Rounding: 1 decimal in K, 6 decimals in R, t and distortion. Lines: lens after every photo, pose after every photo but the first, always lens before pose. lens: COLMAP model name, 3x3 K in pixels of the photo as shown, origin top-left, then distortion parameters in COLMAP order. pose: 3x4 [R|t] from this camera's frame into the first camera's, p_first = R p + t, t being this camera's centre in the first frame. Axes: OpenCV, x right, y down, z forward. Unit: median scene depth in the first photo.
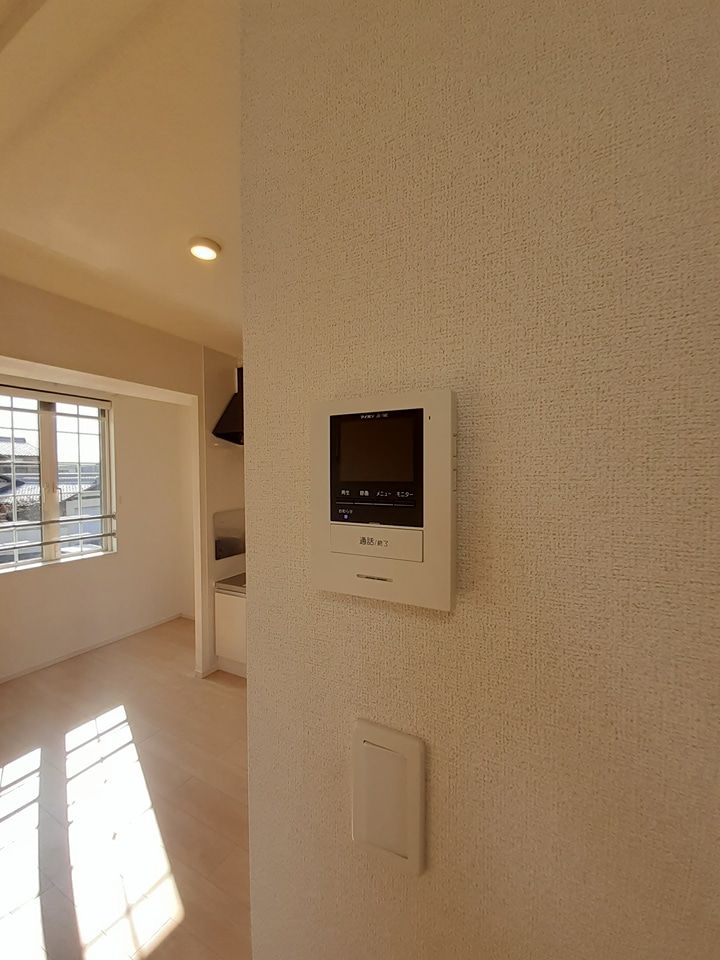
lens RADIAL K [[388.9, 0, 358.6], [0, 388.9, 475.4], [0, 0, 1]] dist [-0.000988, -0.000101]
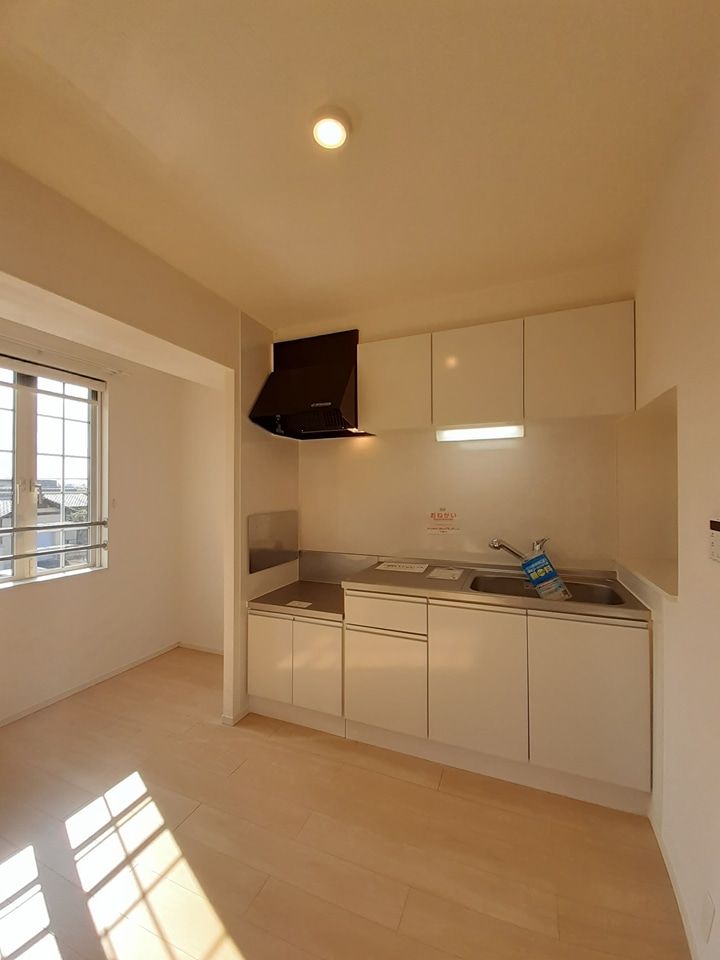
lens RADIAL K [[385.9, 0, 360.0], [0, 385.9, 480.0], [0, 0, 1]] dist [0.015615, -0.013019]
pose [[0.994039, 0.007868, 0.108740, -0.218361], [-0.004147, 0.999400, -0.034398, 0.046585], [-0.108945, 0.033742, 0.993475, 0.161021]]
